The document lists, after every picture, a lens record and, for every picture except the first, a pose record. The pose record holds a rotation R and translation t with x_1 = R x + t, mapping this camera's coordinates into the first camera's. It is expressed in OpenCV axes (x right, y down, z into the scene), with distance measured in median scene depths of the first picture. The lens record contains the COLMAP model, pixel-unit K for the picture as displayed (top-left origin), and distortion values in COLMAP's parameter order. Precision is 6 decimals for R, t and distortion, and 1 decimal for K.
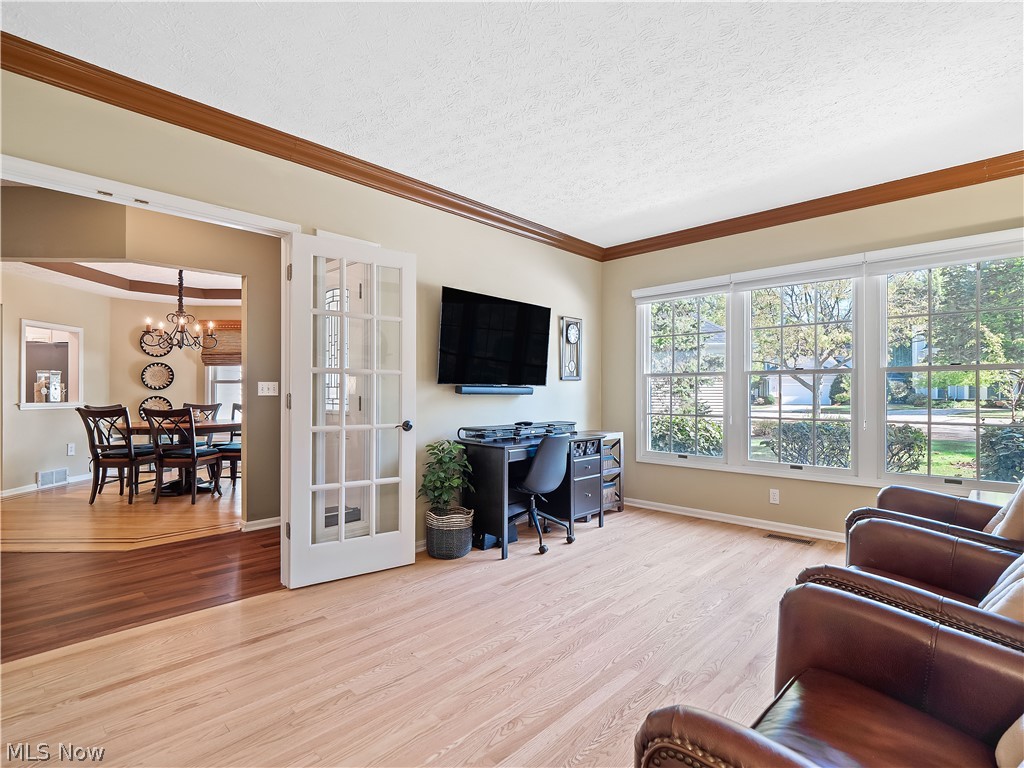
lens RADIAL K [[493.5, 0, 512.0], [0, 493.5, 381.5], [0, 0, 1]] dist [0.003156, -0.006234]
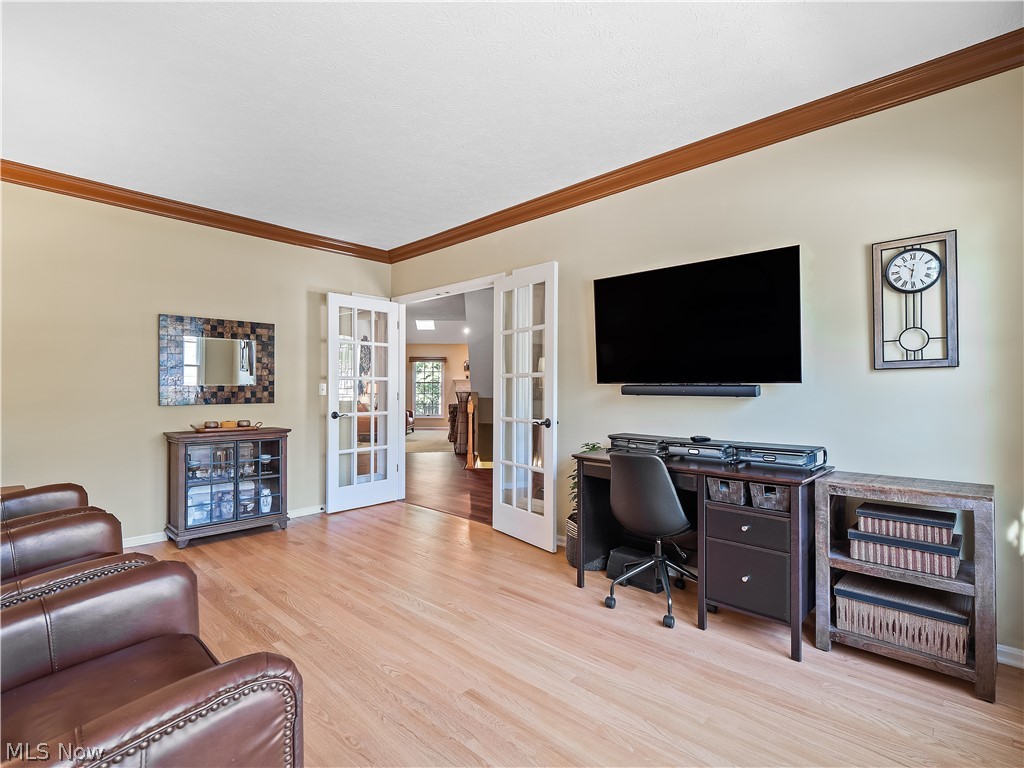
lens RADIAL K [[493.5, 0, 512.0], [0, 493.5, 381.5], [0, 0, 1]] dist [0.003156, -0.006234]
pose [[0.024443, -0.017170, -0.999554, 0.807842], [0.022637, 0.999606, -0.016617, 0.012990], [0.999445, -0.022221, 0.024822, 0.830183]]
